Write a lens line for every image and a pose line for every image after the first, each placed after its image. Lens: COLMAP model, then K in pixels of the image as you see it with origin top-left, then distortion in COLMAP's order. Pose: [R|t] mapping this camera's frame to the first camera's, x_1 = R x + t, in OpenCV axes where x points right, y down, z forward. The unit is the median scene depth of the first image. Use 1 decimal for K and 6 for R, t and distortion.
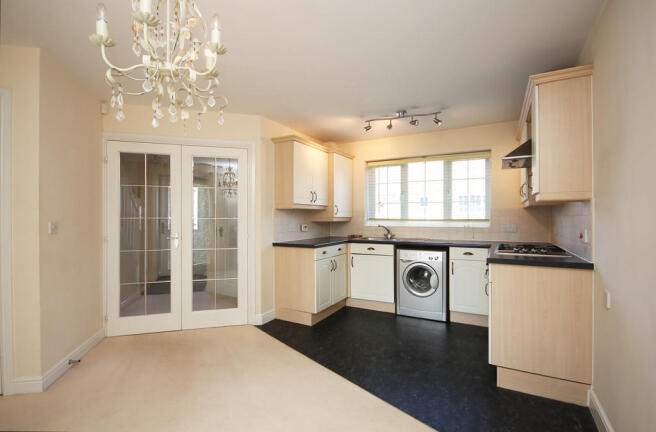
lens RADIAL K [[308.2, 0, 328.3], [0, 308.2, 216.8], [0, 0, 1]] dist [-0.001820, -0.001243]
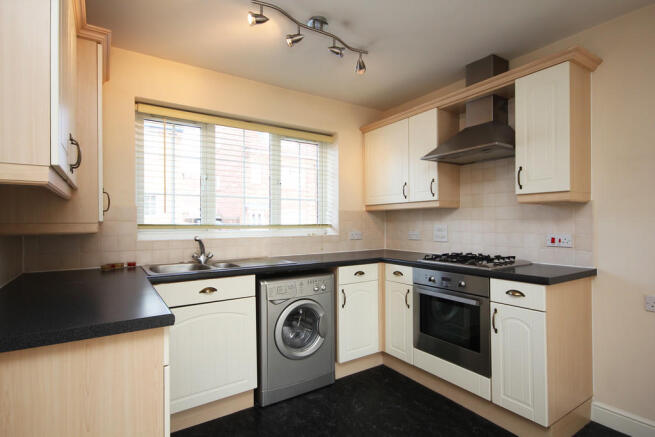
lens RADIAL K [[338.6, 0, 329.7], [0, 338.6, 220.5], [0, 0, 1]] dist [0.003787, 0.001493]
pose [[0.454198, 0.003332, 0.890895, -0.234204], [-0.000654, 0.999994, -0.003406, 0.002055], [-0.890901, 0.000964, 0.454197, 0.627342]]
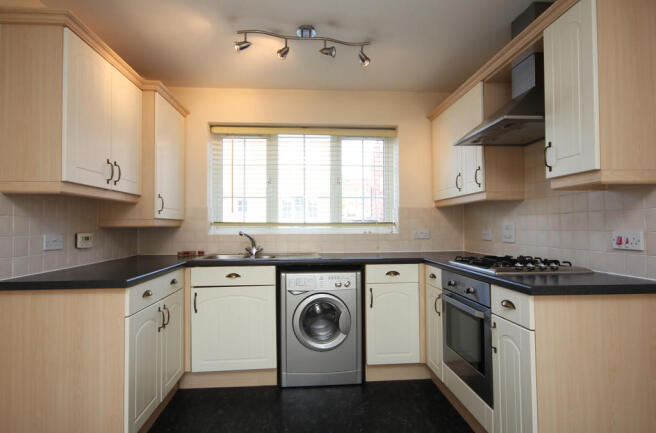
lens RADIAL K [[360.0, 0, 326.3], [0, 360.0, 217.1], [0, 0, 1]] dist [0.003960, -0.001018]
pose [[0.837091, 0.009757, 0.546976, -0.076590], [0.001987, 0.999780, -0.020875, 0.013953], [-0.547060, 0.018561, 0.836888, 0.381309]]
